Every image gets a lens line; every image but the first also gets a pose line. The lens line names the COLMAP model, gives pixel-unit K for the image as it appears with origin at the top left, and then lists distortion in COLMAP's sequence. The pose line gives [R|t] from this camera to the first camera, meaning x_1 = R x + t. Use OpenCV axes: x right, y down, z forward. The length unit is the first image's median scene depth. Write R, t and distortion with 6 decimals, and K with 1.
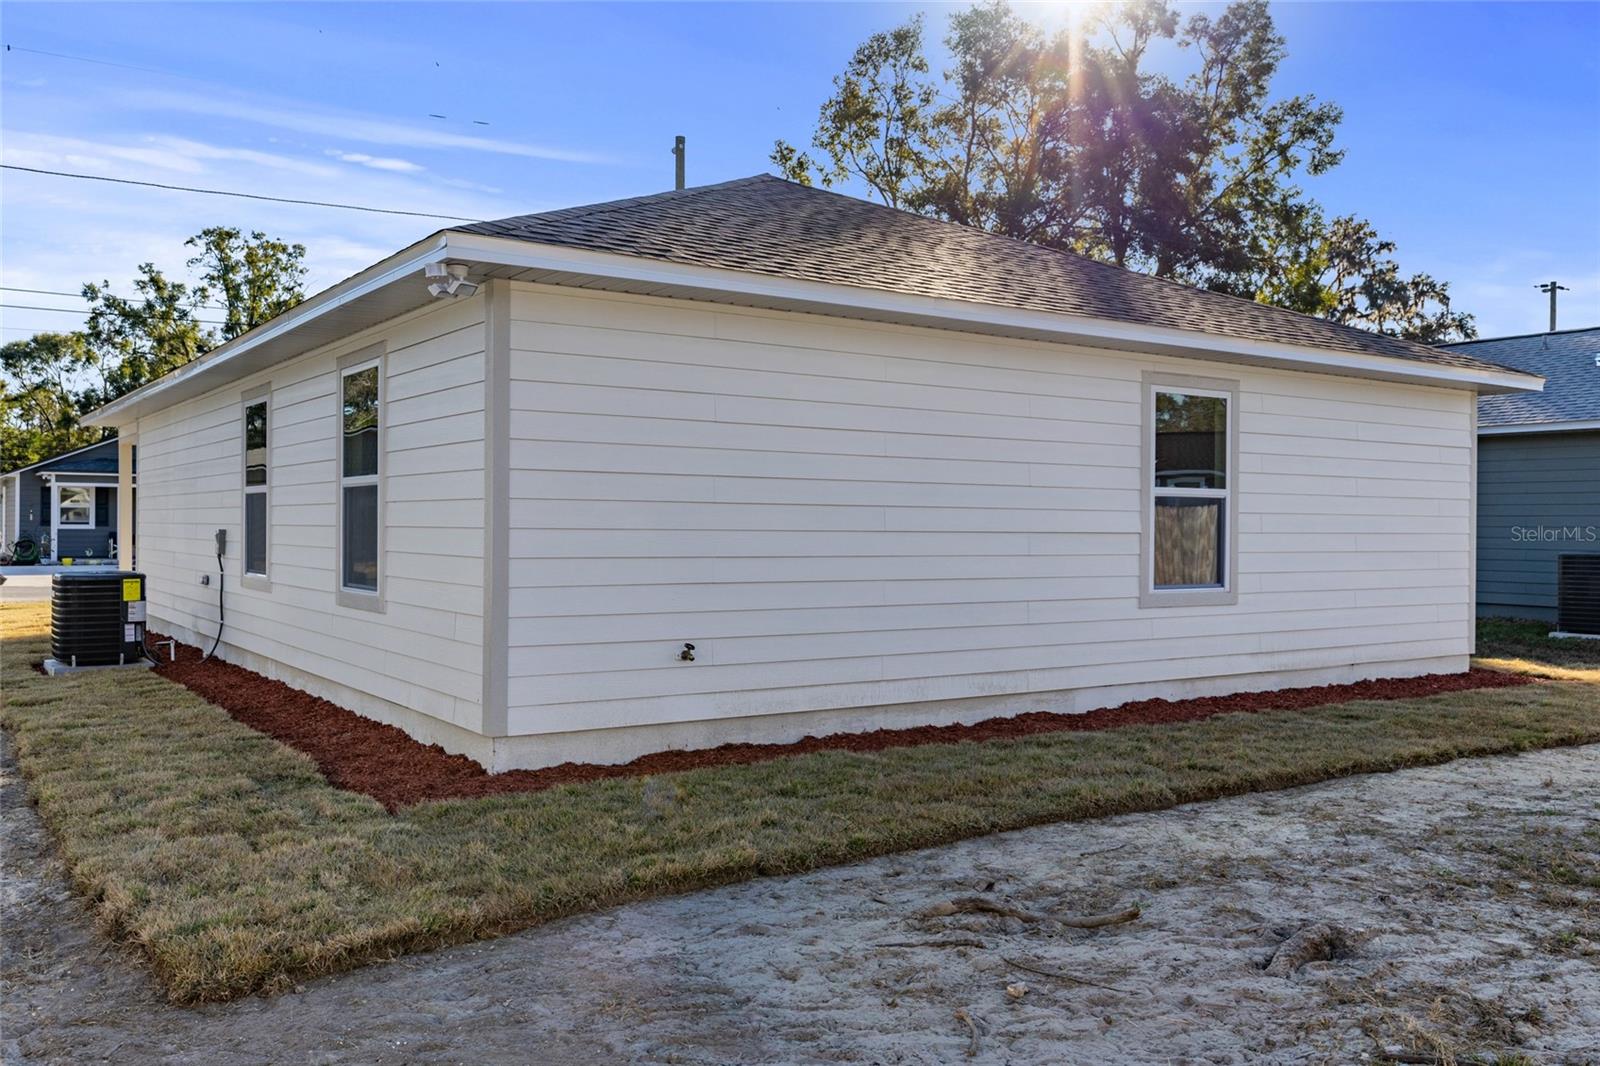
lens RADIAL K [[1352.9, 0, 800.0], [0, 1352.9, 533.0], [0, 0, 1]] dist [0.000287, -0.000388]
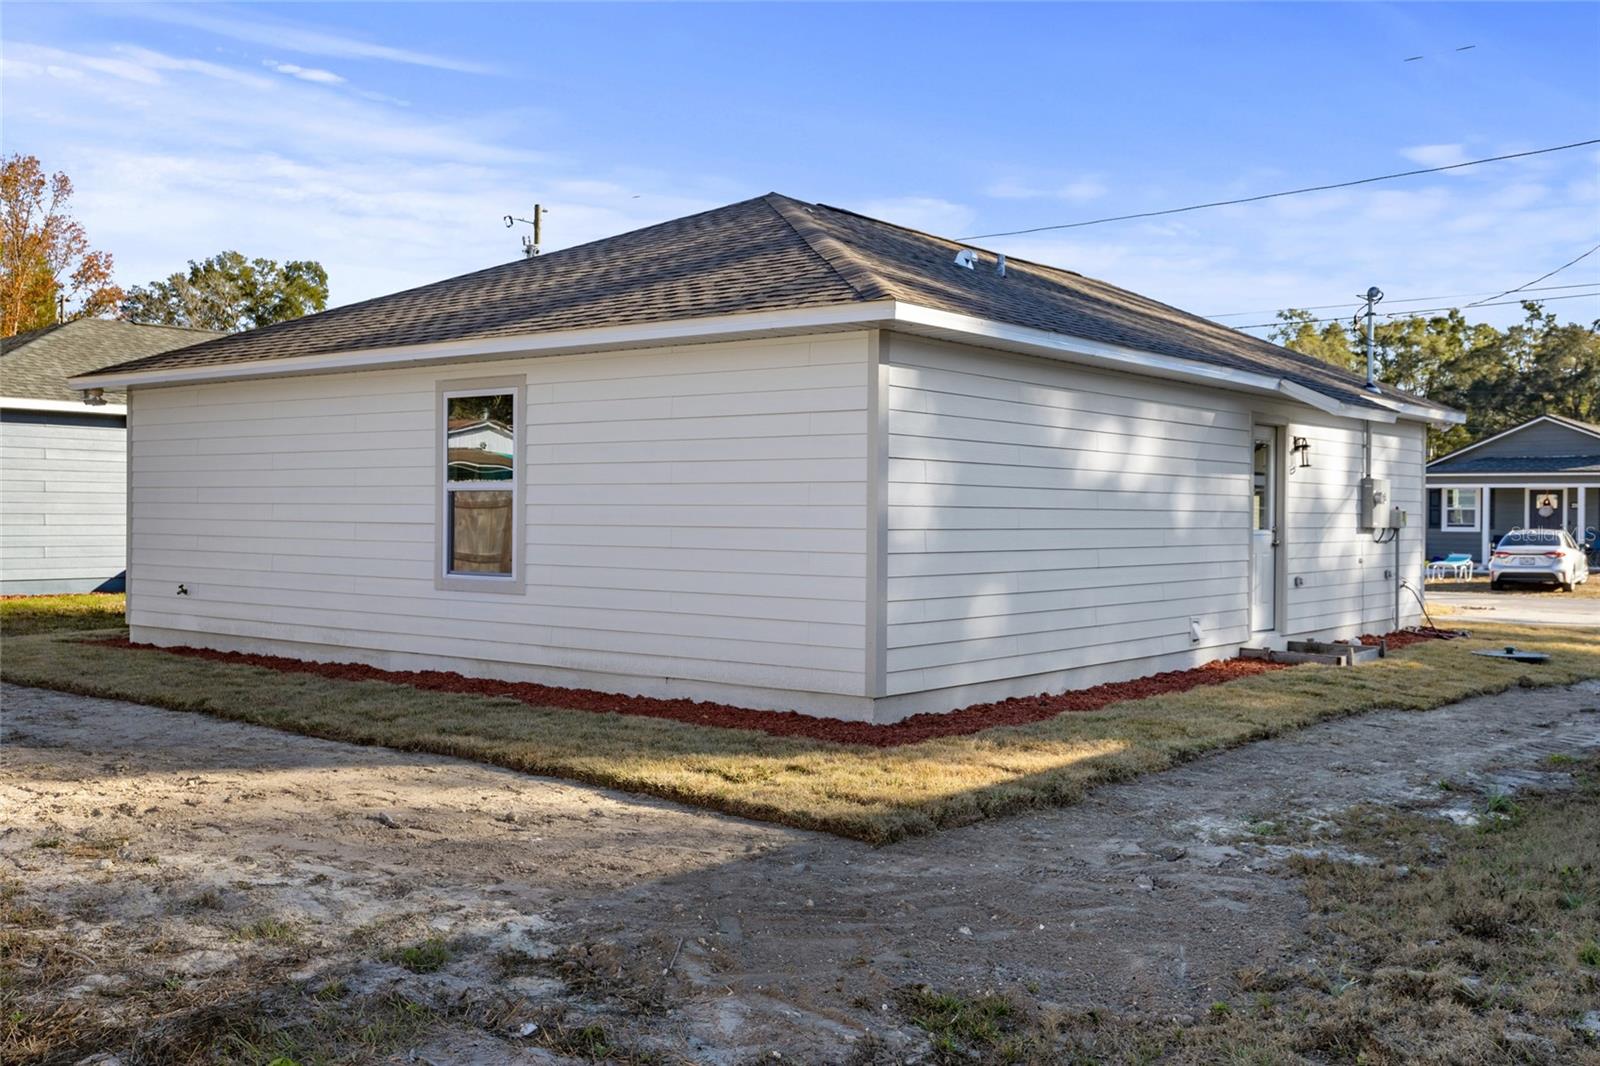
lens RADIAL K [[1533.5, 0, 800.0], [0, 1533.5, 533.0], [0, 0, 1]] dist [-0.010085, -0.004219]
pose [[0.307943, 0.009136, -0.951361, 1.560826], [-0.008568, 0.999940, 0.006829, -0.003002], [0.951366, 0.006048, 0.308002, 0.890346]]
